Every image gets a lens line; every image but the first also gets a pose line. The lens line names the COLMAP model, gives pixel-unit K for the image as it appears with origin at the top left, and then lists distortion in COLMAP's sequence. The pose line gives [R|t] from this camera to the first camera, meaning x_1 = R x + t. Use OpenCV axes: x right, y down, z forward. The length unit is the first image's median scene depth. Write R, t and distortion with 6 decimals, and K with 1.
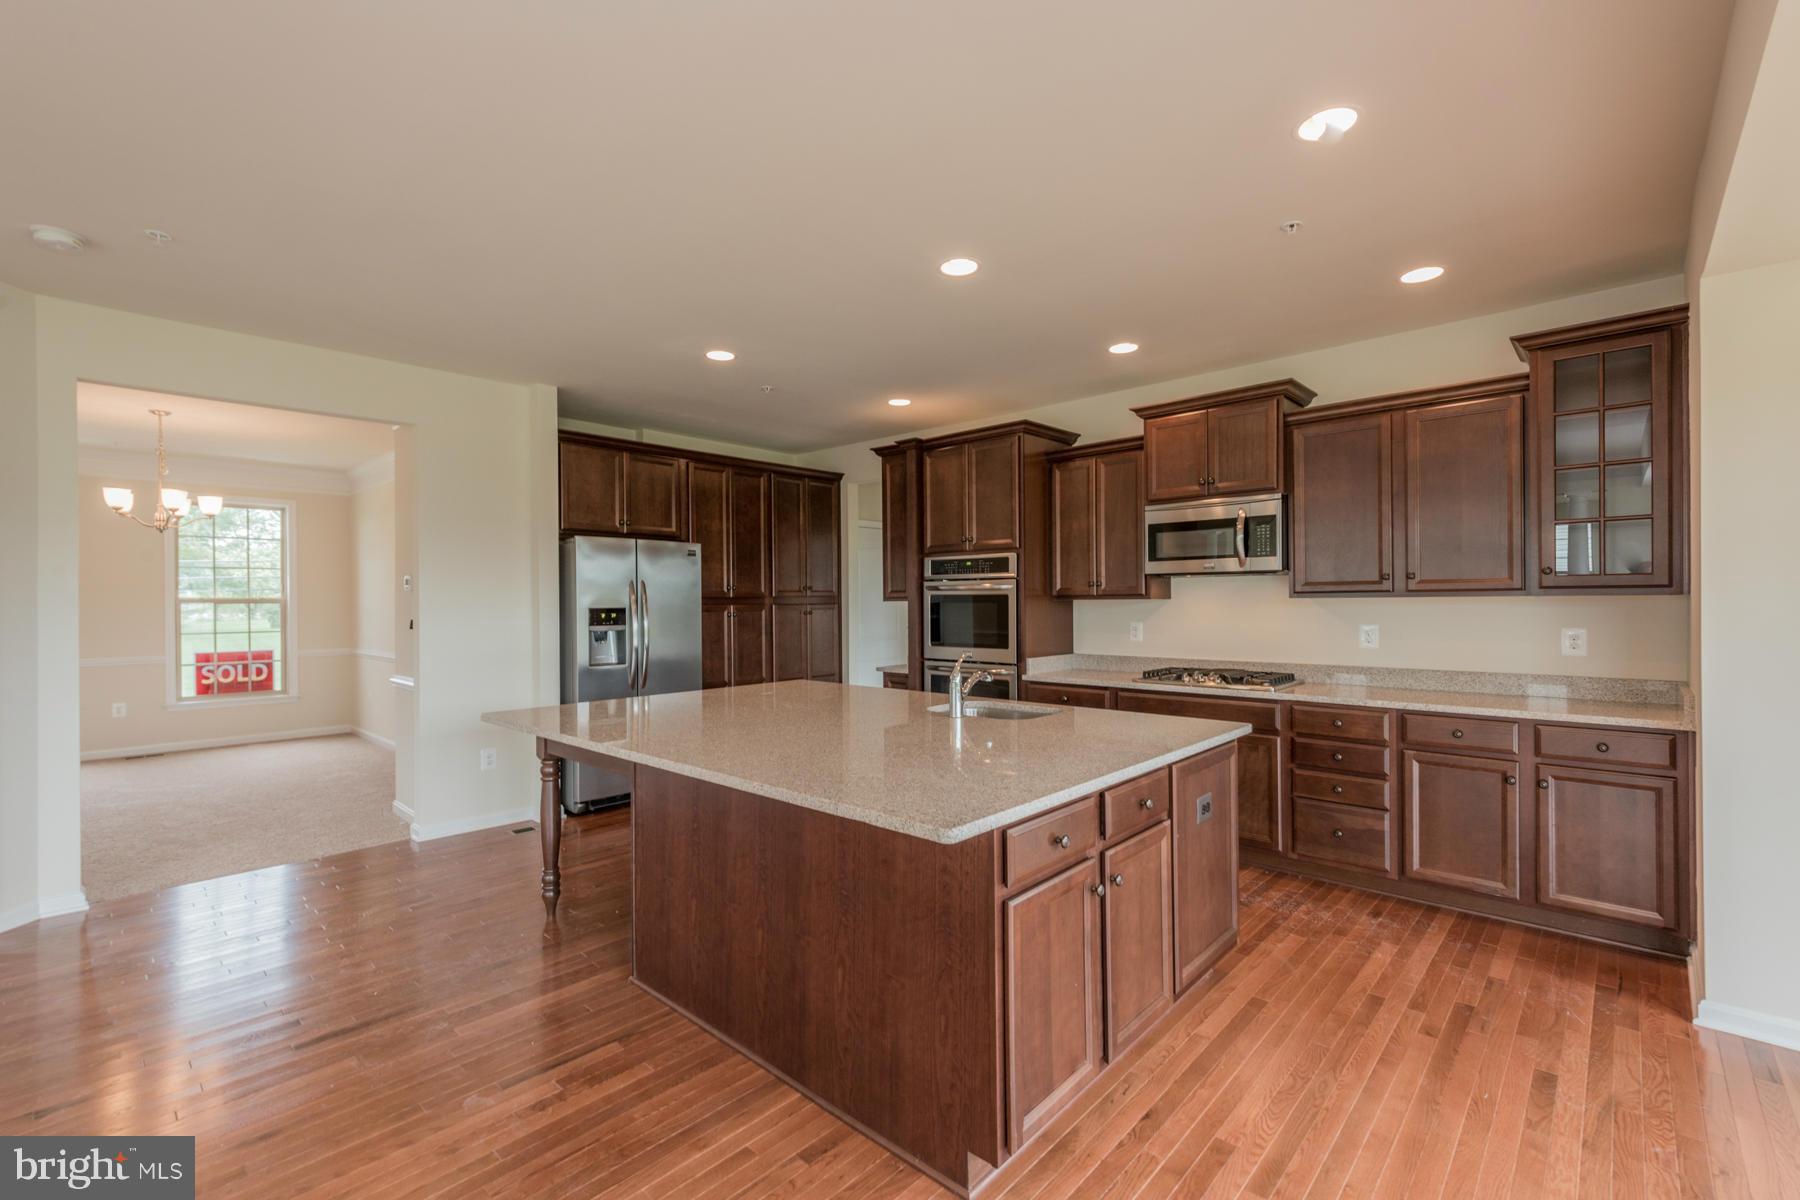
lens RADIAL K [[776.5, 0, 911.3], [0, 776.5, 604.0], [0, 0, 1]] dist [0.007198, -0.000084]
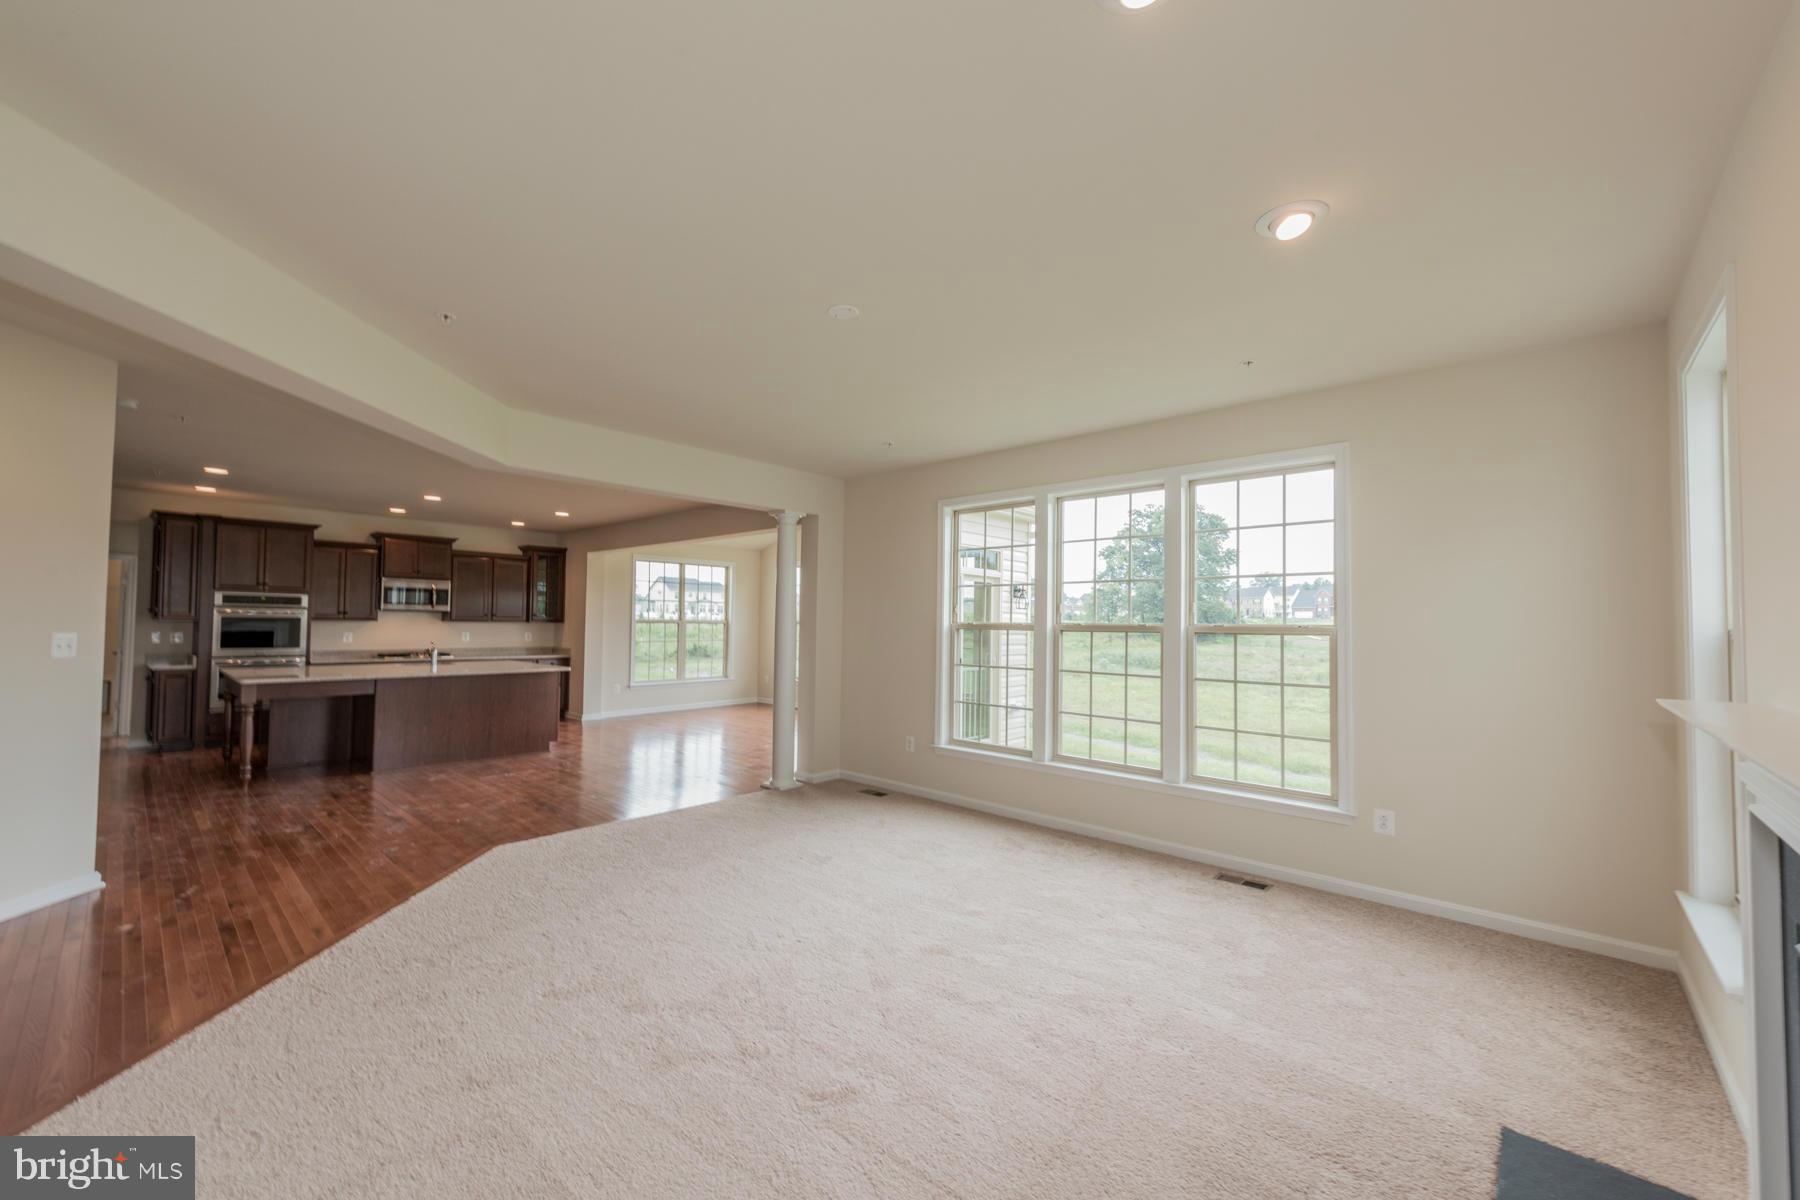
lens RADIAL K [[688.7, 0, 908.0], [0, 688.7, 602.8], [0, 0, 1]] dist [-0.002205, -0.000105]
pose [[-0.017727, 0.037194, 0.999151, -1.539351], [-0.009580, 0.999256, -0.037368, -0.000199], [-0.999797, -0.010235, -0.017358, -0.399975]]
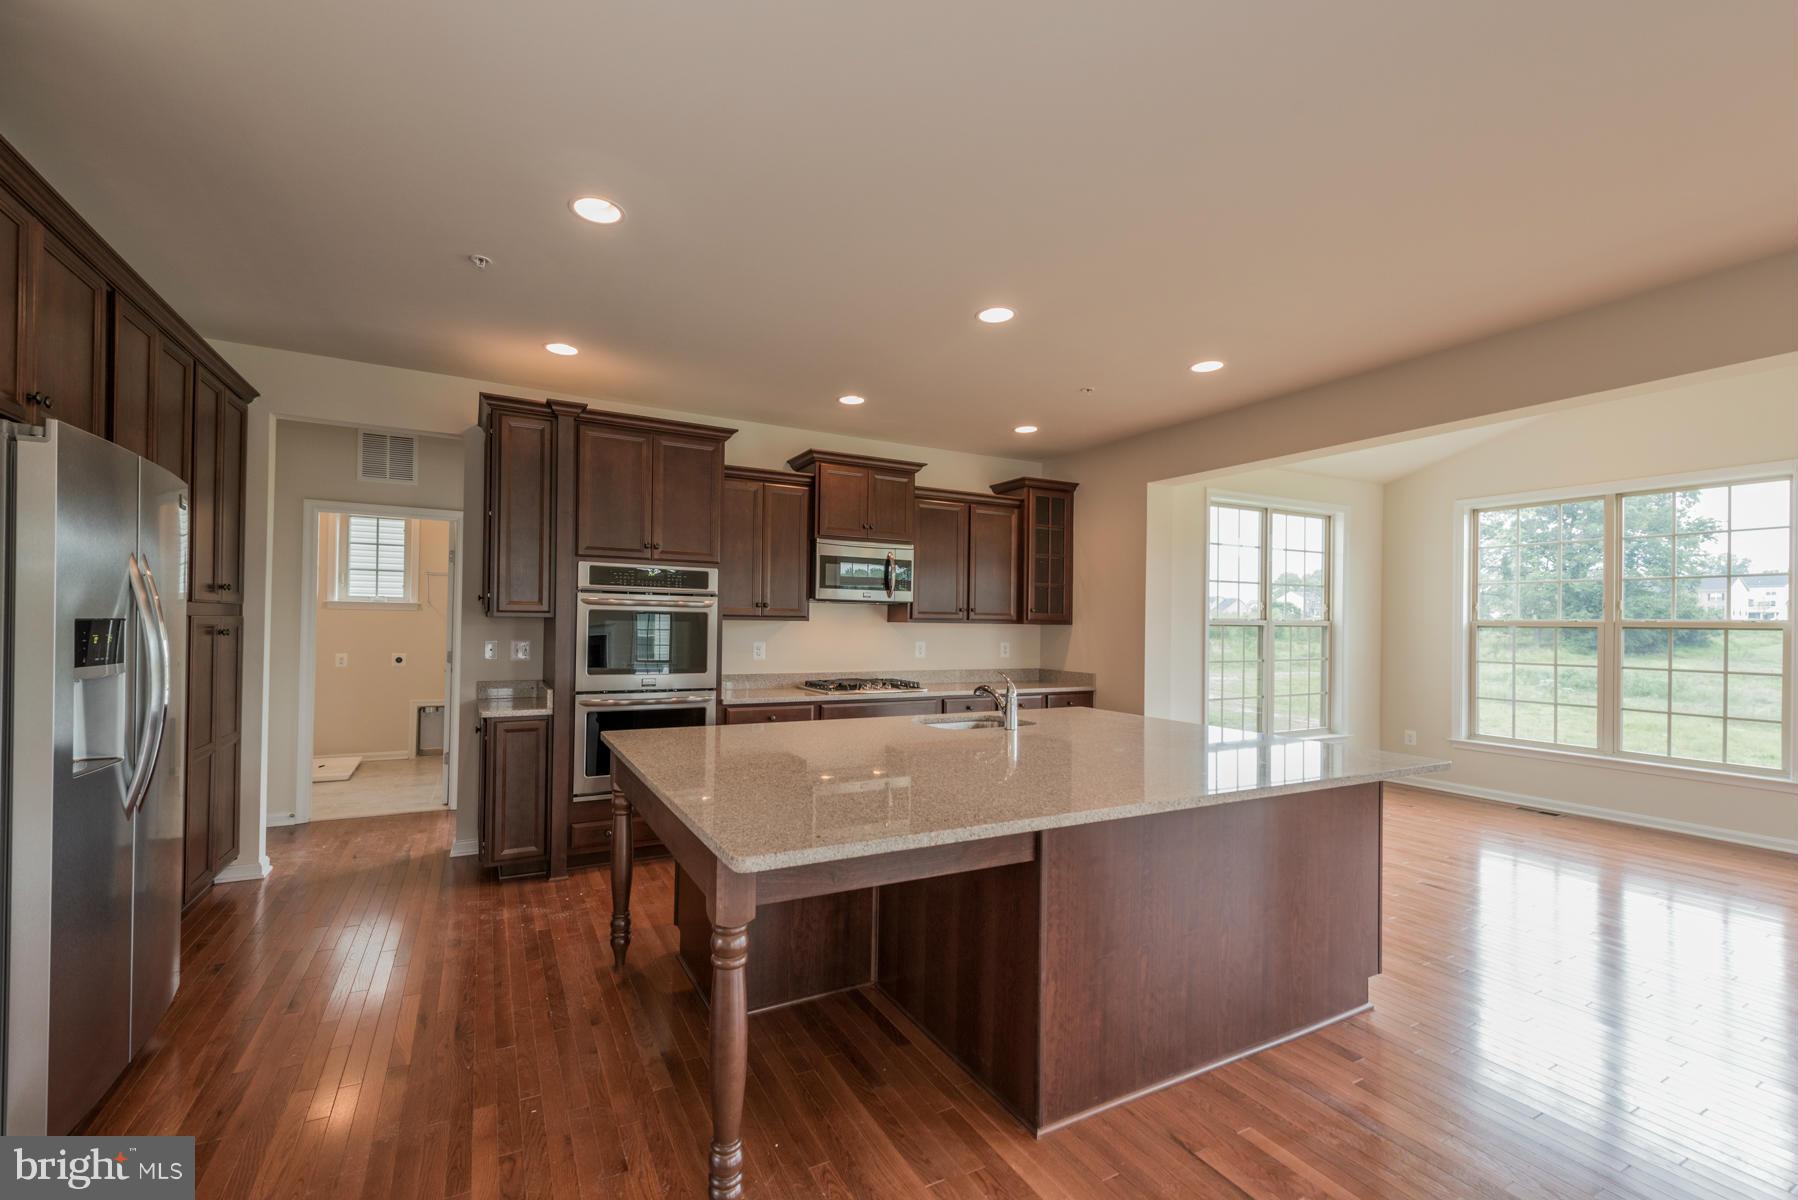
lens RADIAL K [[734.5, 0, 863.7], [0, 734.5, 613.8], [0, 0, 1]] dist [0.010845, 0.000008]
pose [[0.350260, 0.025003, 0.936319, -0.634928], [-0.013755, 0.999673, -0.021549, 0.004828], [-0.936551, -0.005332, 0.350490, 0.535385]]
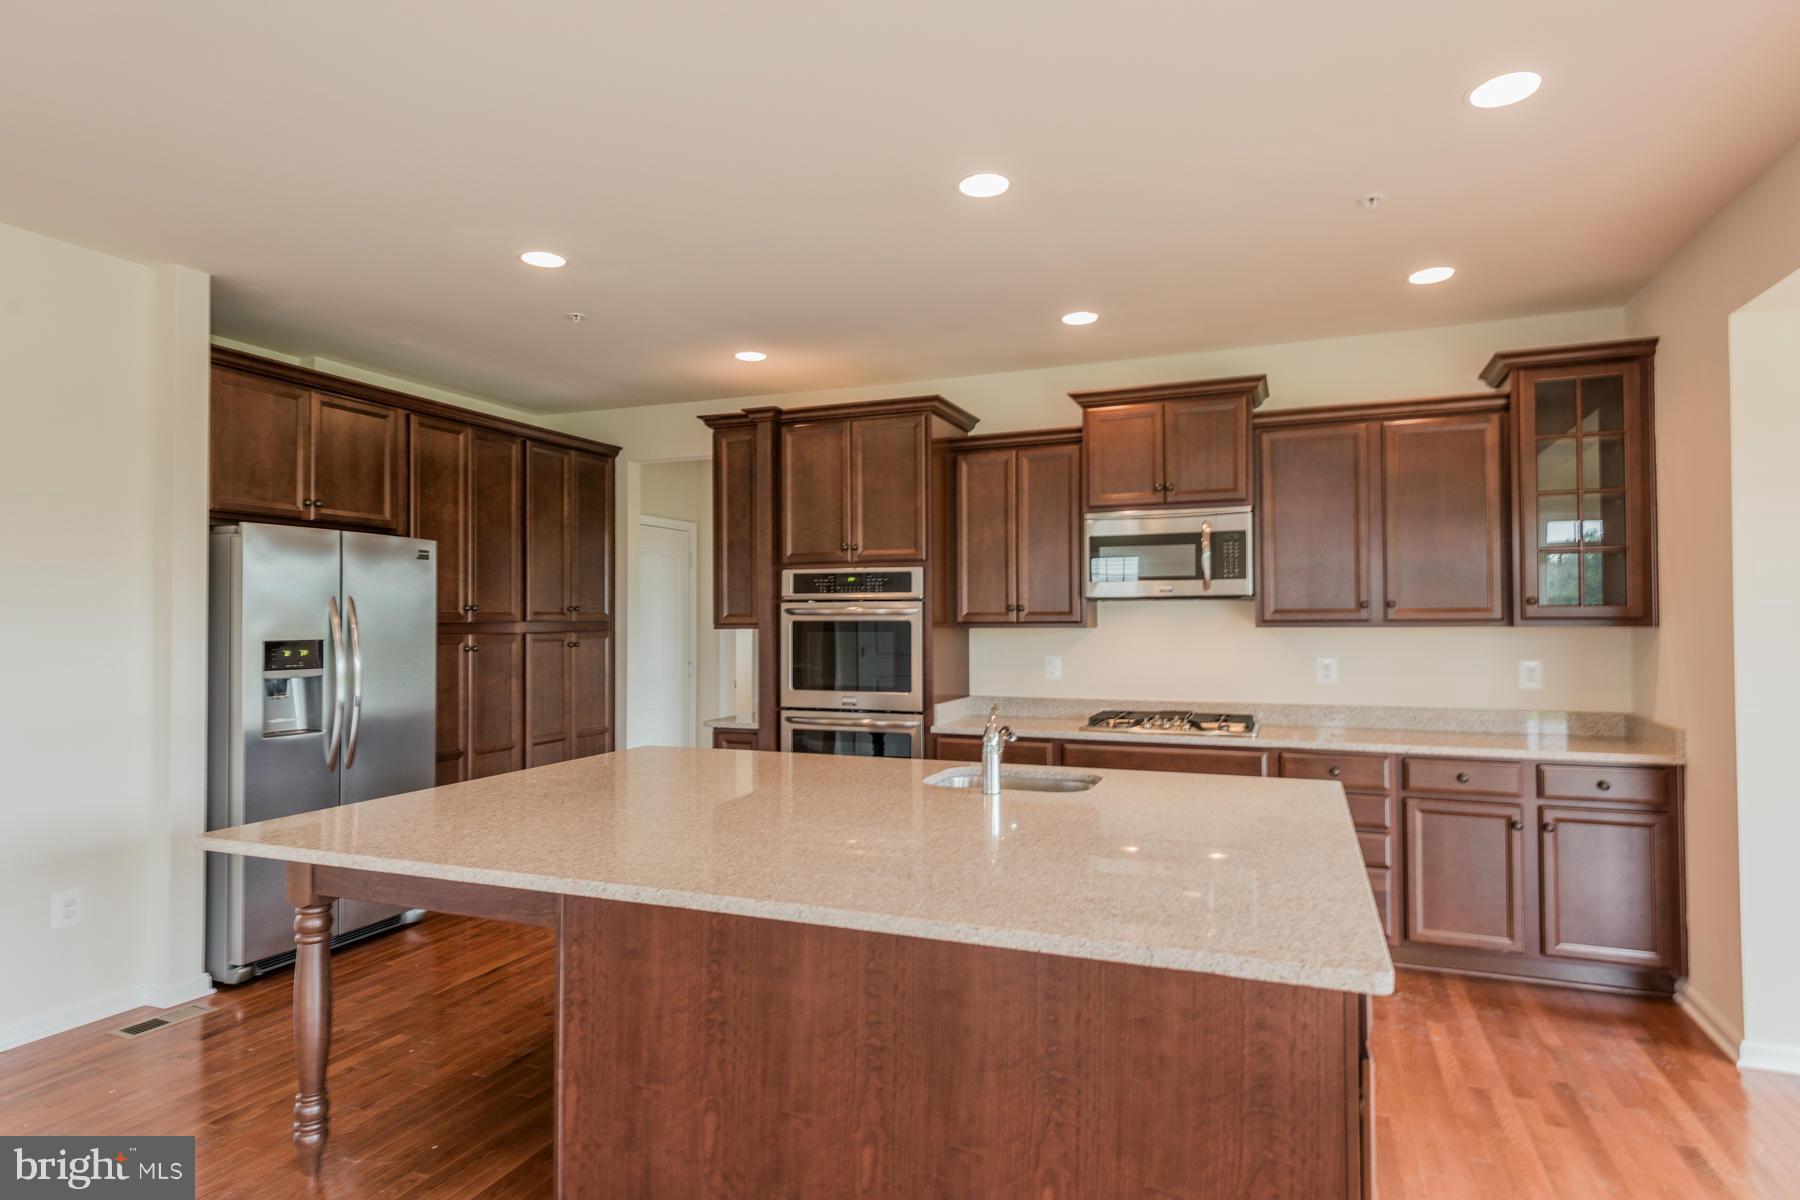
lens RADIAL K [[977.1, 0, 911.8], [0, 977.1, 603.2], [0, 0, 1]] dist [0.024008, -0.016856]
pose [[0.935212, 0.009549, 0.353959, -0.219288], [-0.001449, 0.999731, -0.023141, -0.007717], [-0.354085, 0.021129, 0.934975, 0.102296]]
